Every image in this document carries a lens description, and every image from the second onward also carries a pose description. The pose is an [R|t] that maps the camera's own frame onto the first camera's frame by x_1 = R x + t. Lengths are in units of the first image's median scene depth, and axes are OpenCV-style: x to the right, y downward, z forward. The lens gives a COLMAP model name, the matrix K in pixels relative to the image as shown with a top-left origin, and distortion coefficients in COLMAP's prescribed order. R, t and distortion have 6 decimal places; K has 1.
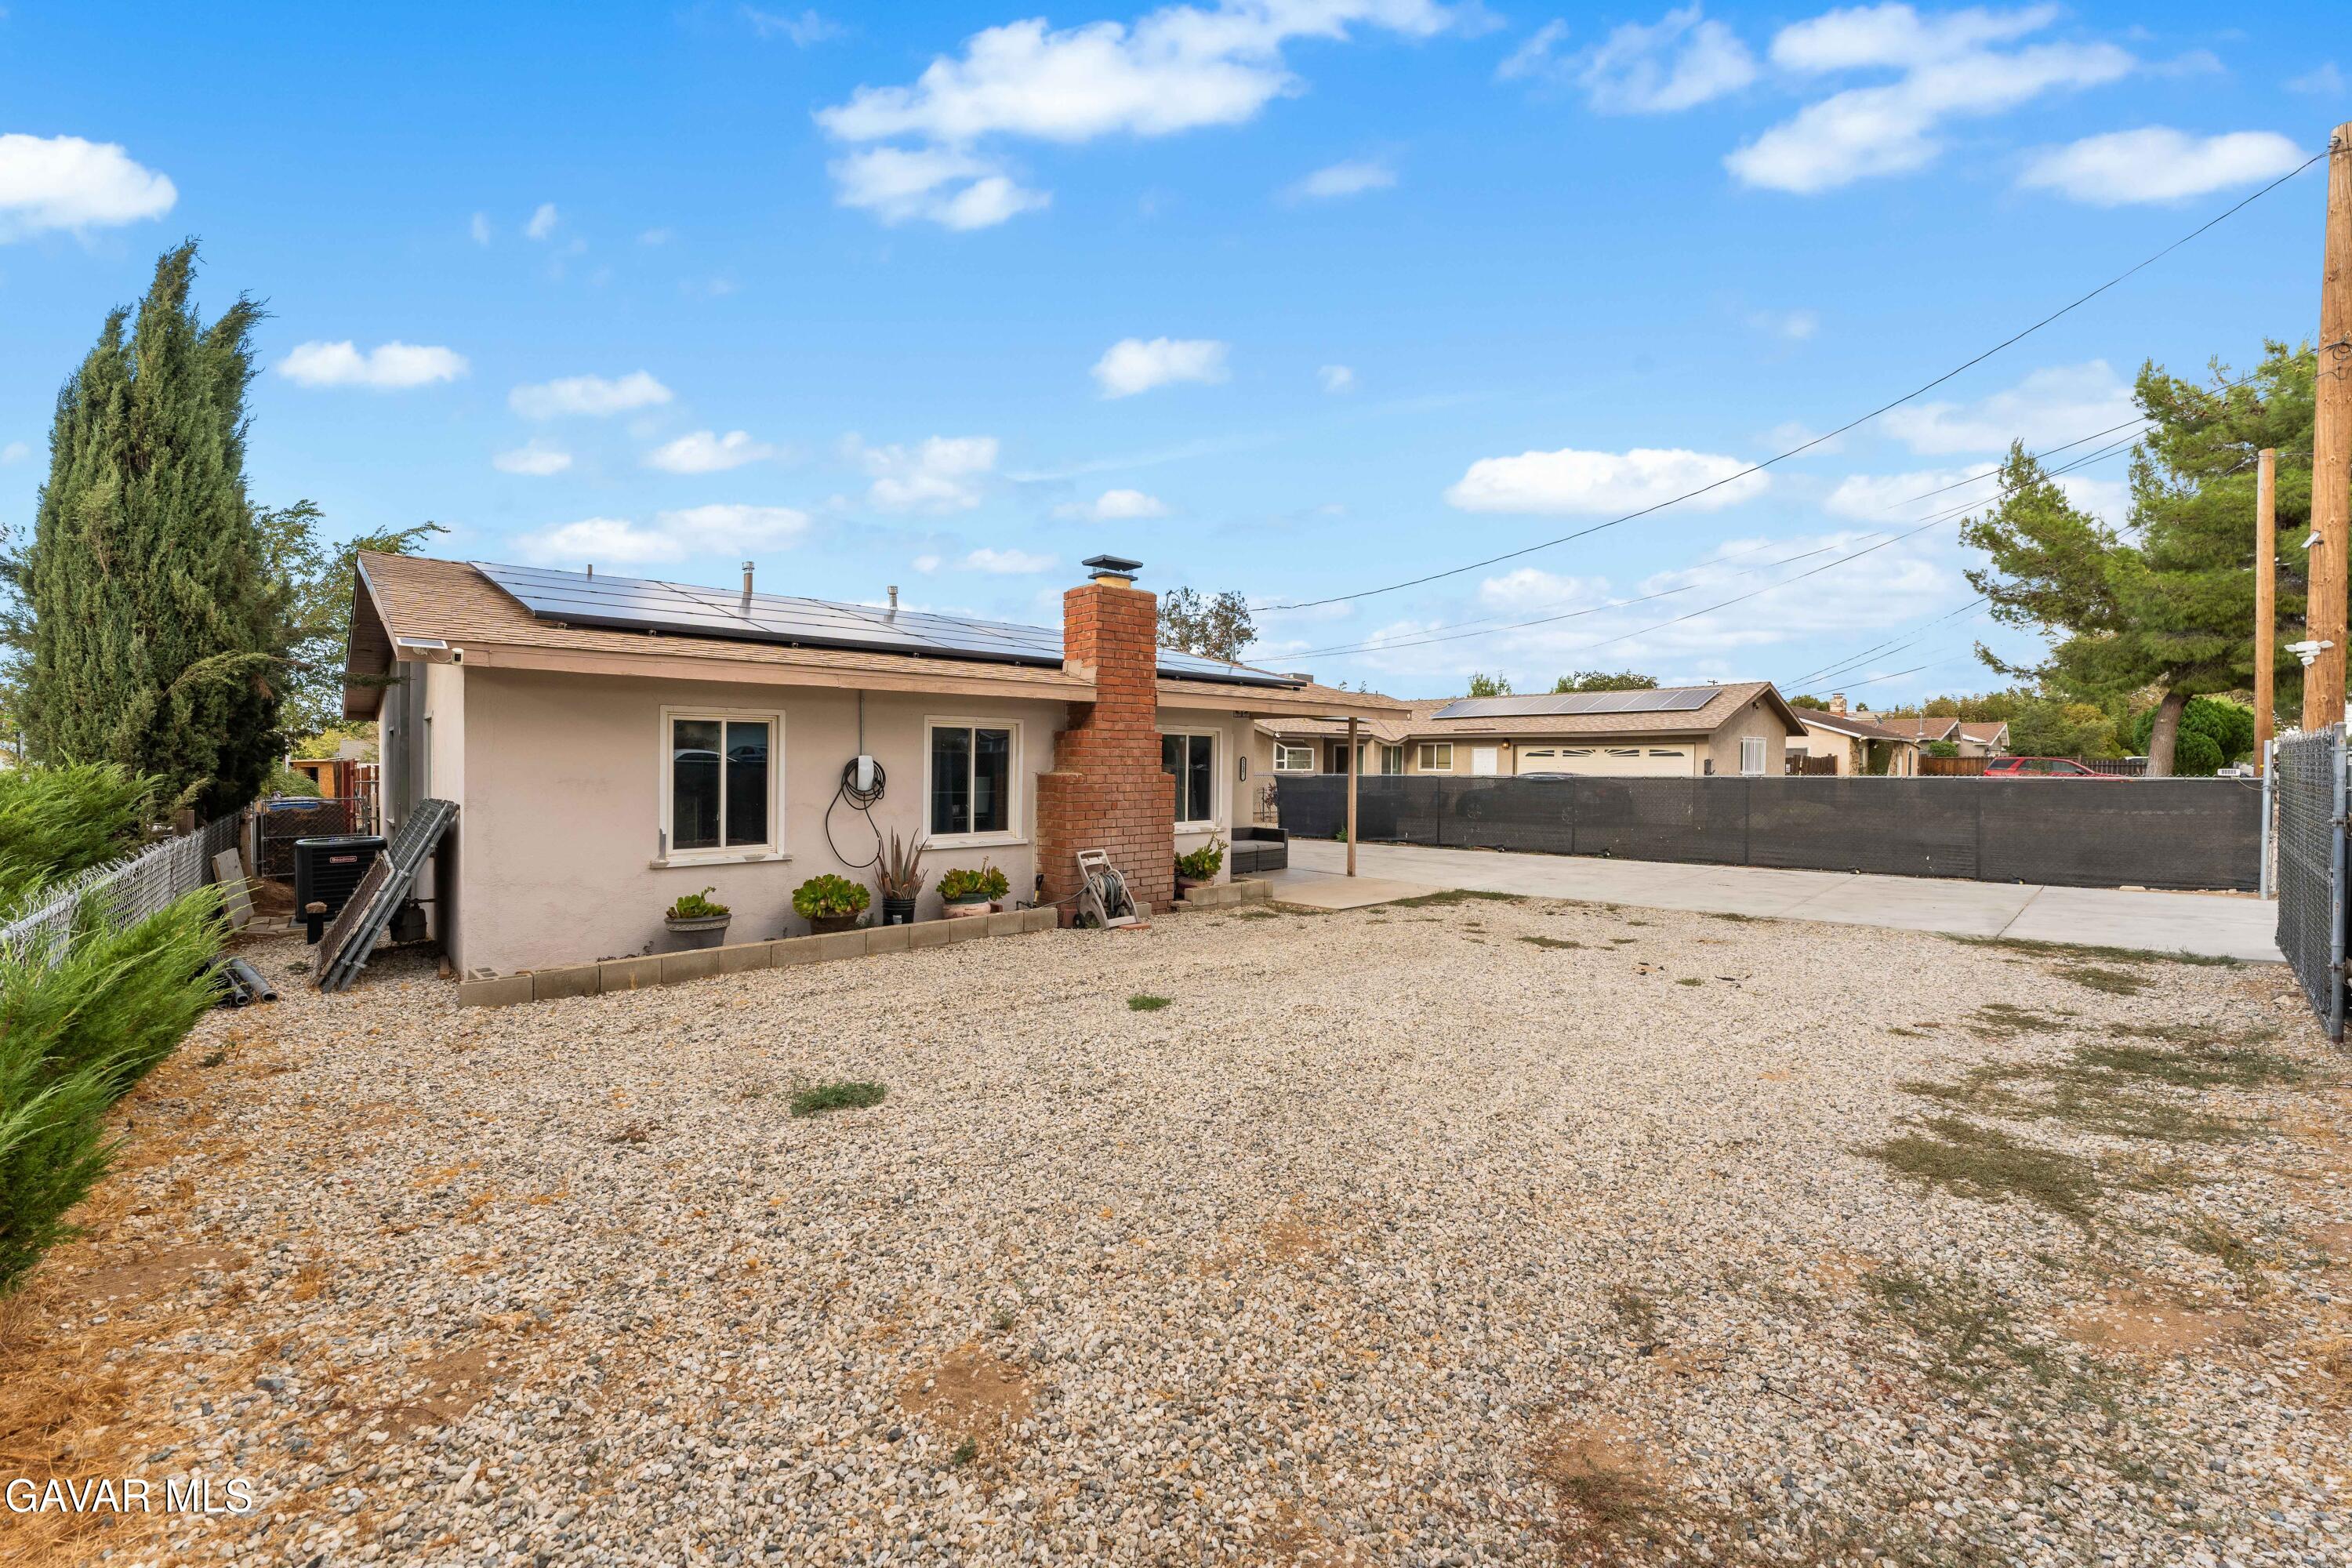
lens RADIAL K [[945.7, 0, 1169.6], [0, 945.7, 794.6], [0, 0, 1]] dist [0.001223, 0.000090]
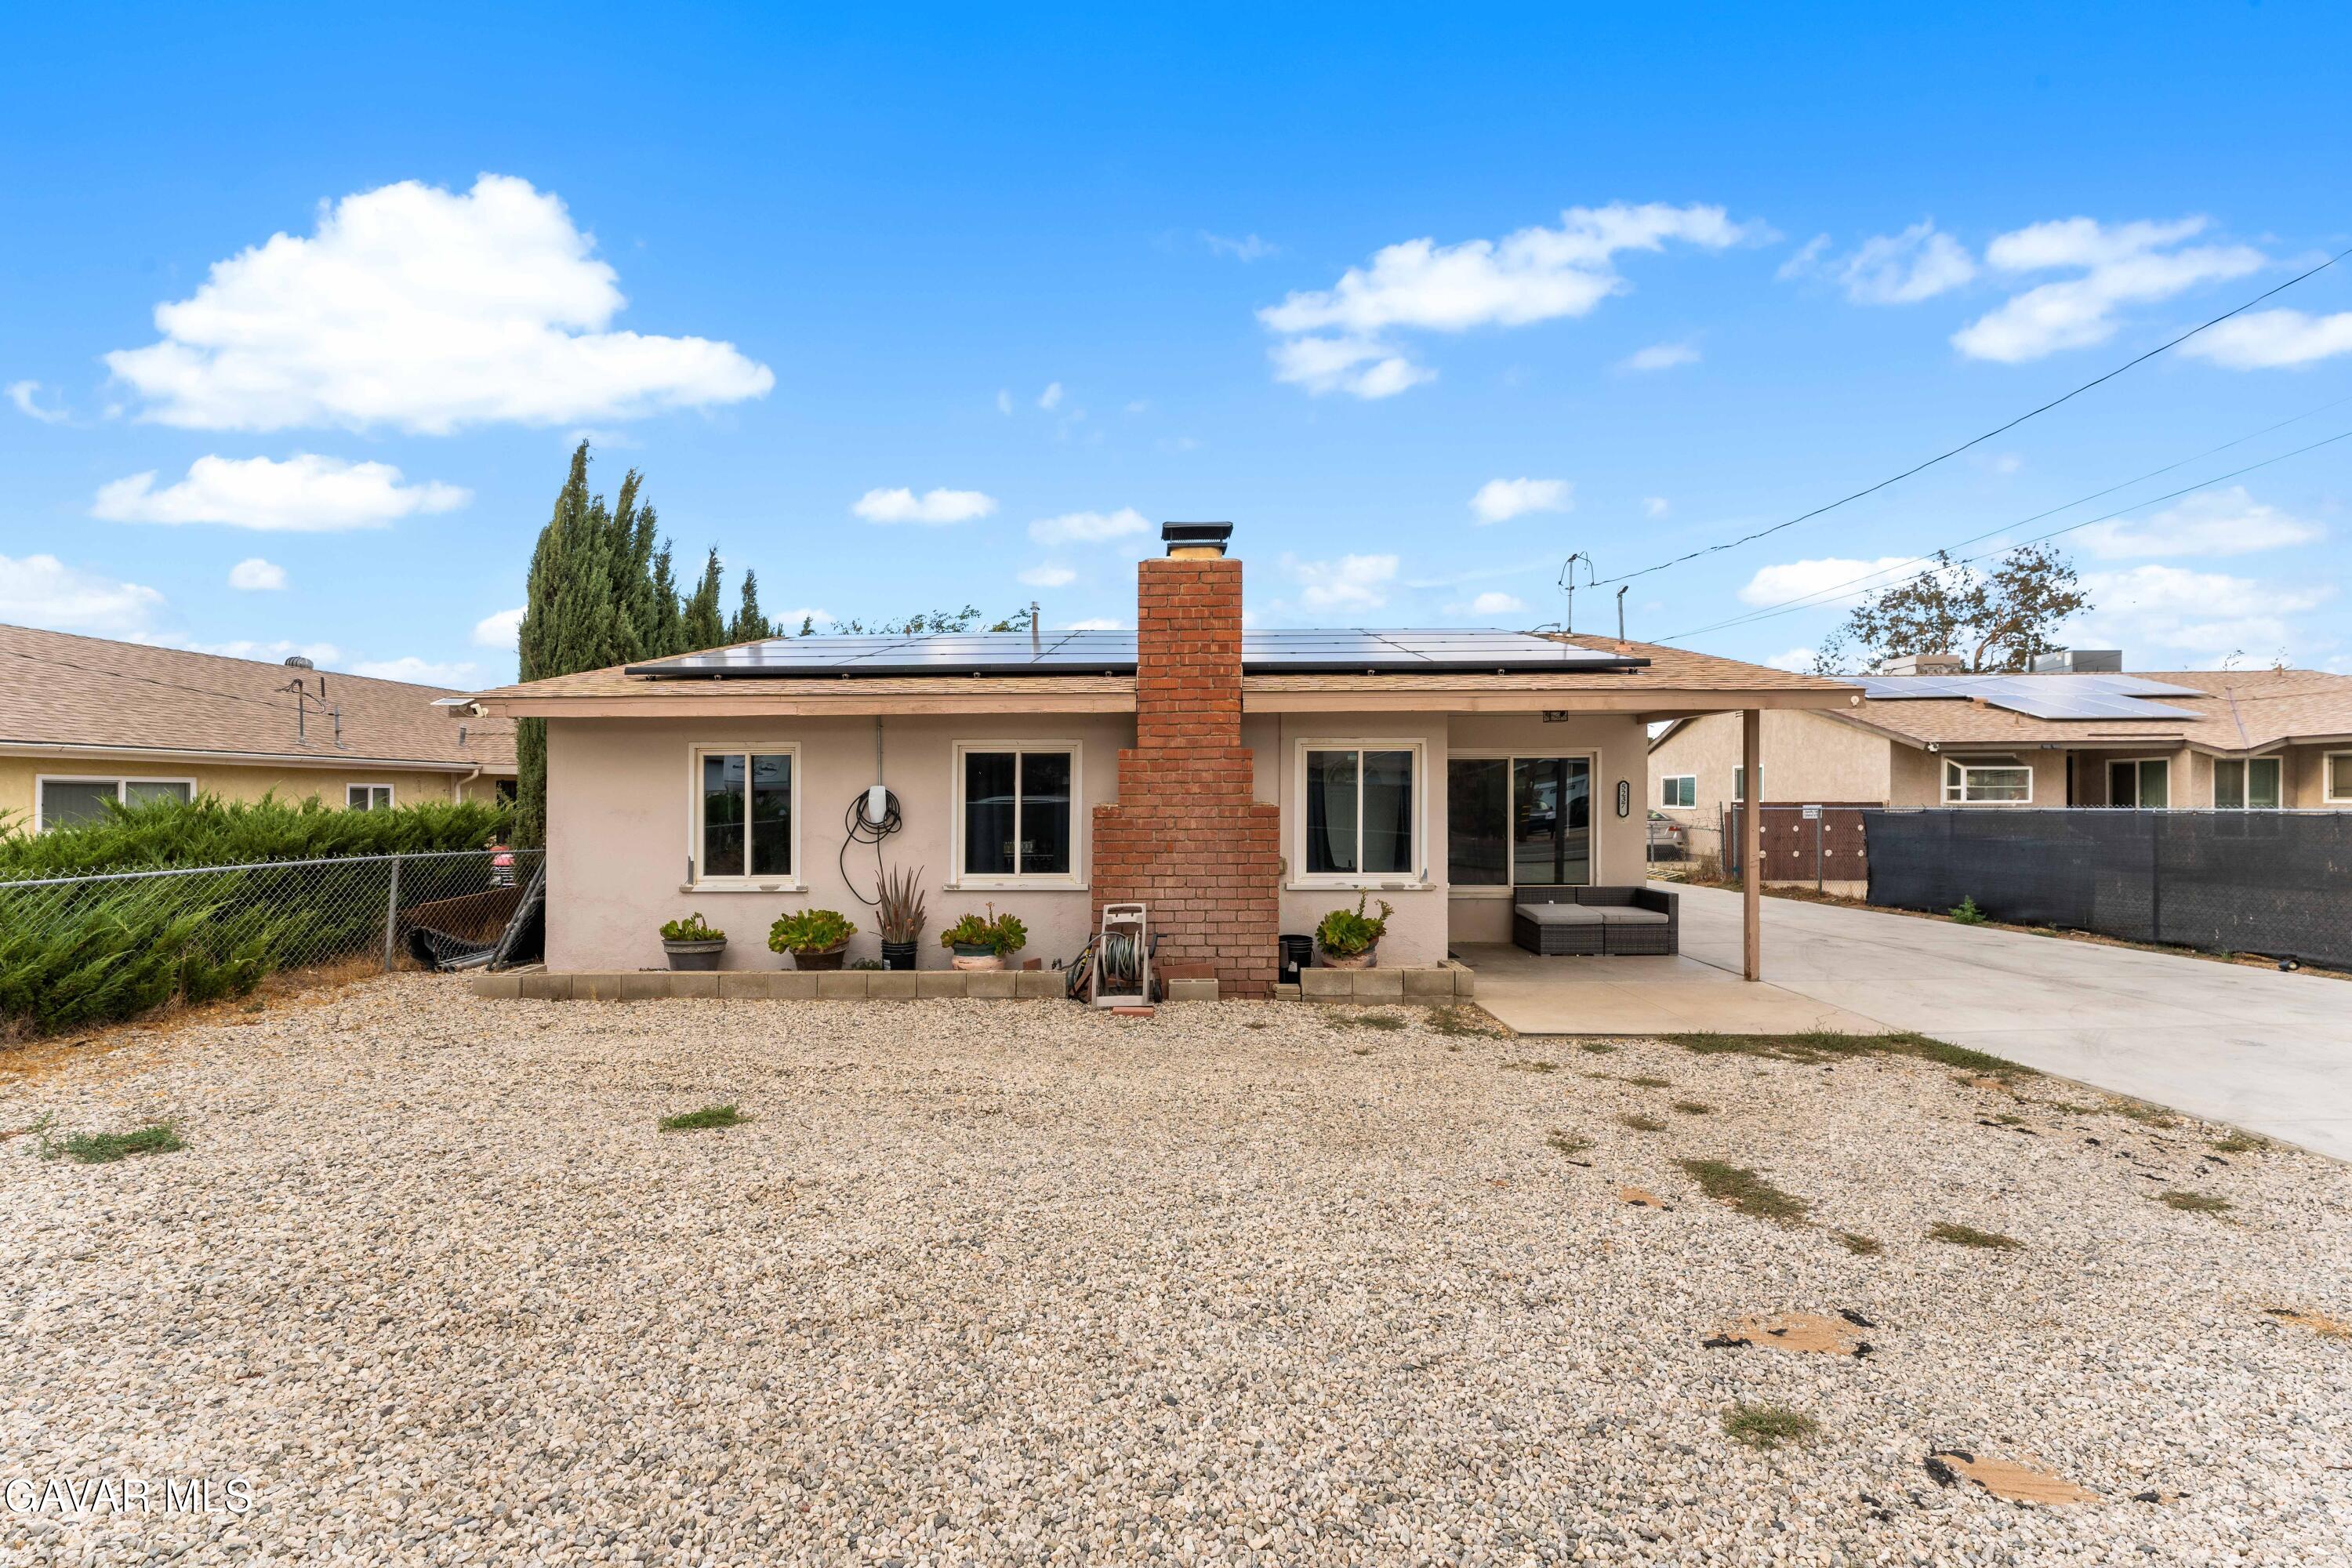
lens RADIAL K [[944.4, 0, 1179.5], [0, 944.4, 792.9], [0, 0, 1]] dist [0.002596, 0.000004]
pose [[0.724536, -0.011835, -0.689135, 0.479498], [-0.015873, 0.999301, -0.033851, -0.006214], [0.689054, 0.035465, 0.723842, 0.463909]]
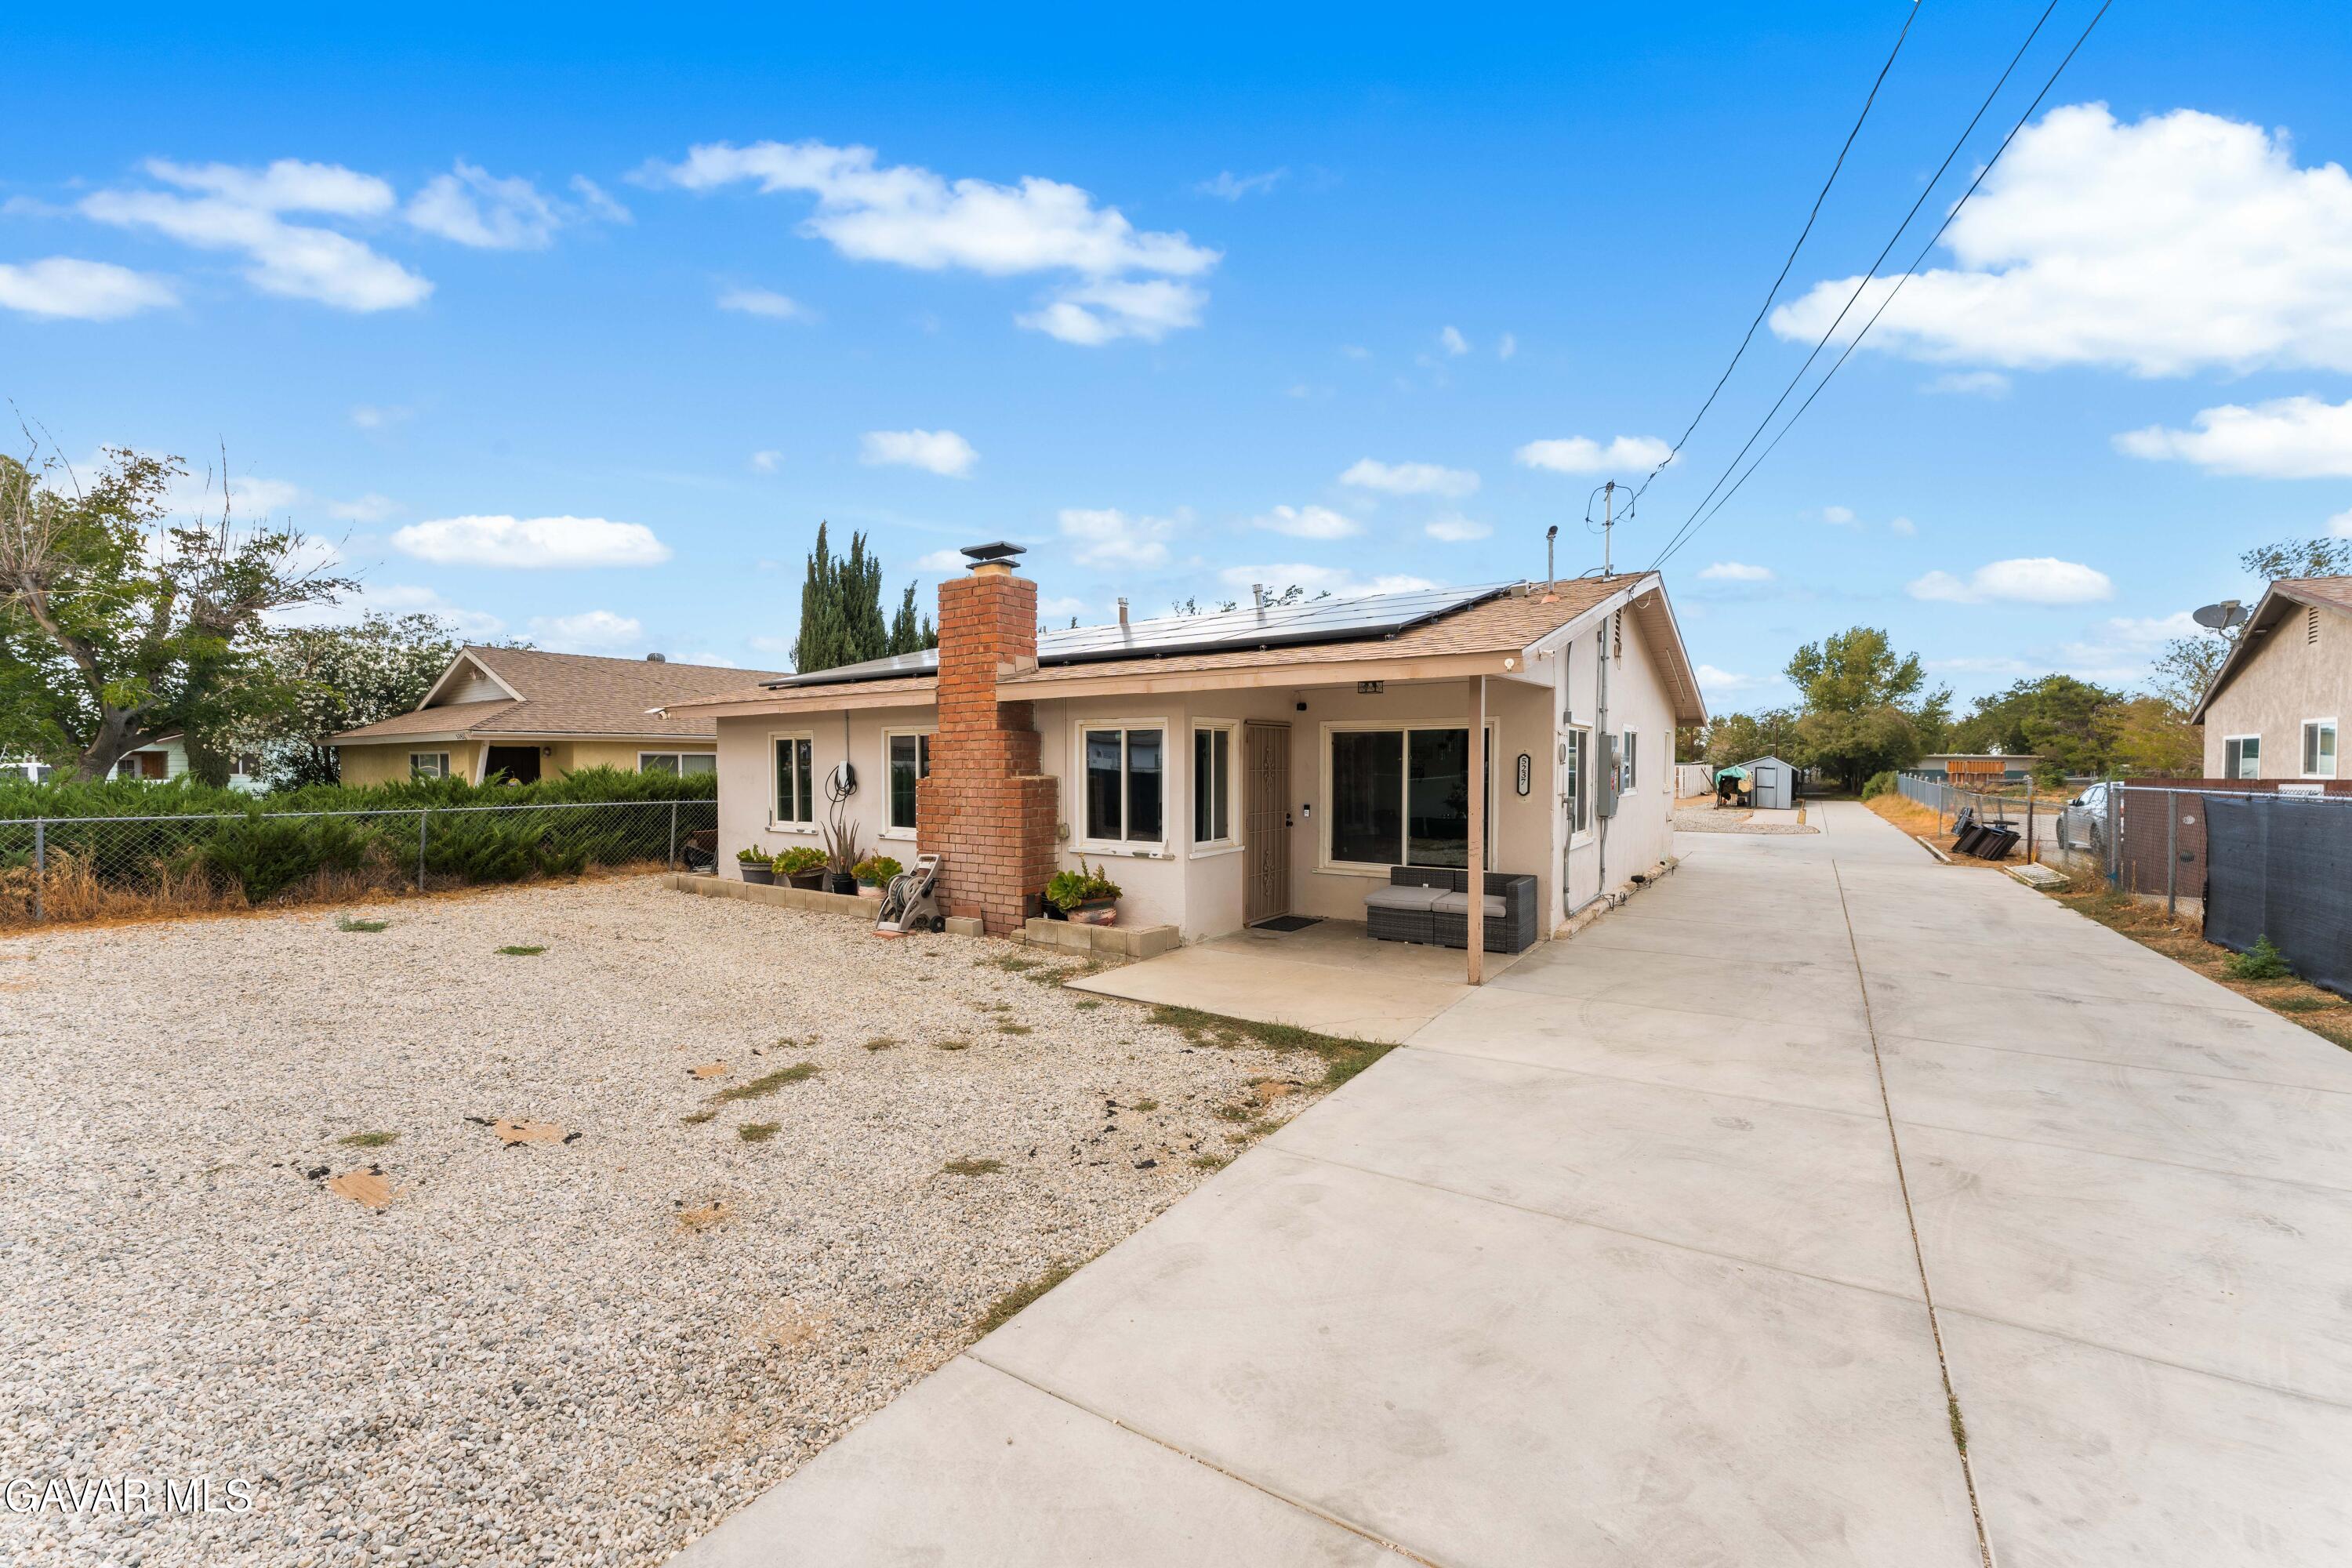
lens RADIAL K [[945.7, 0, 1169.6], [0, 945.7, 794.6], [0, 0, 1]] dist [0.001223, 0.000090]
pose [[0.206051, 0.031247, -0.978042, 0.931918], [-0.029182, 0.999242, 0.025777, -0.036373], [0.978106, 0.023230, 0.206807, 1.031100]]
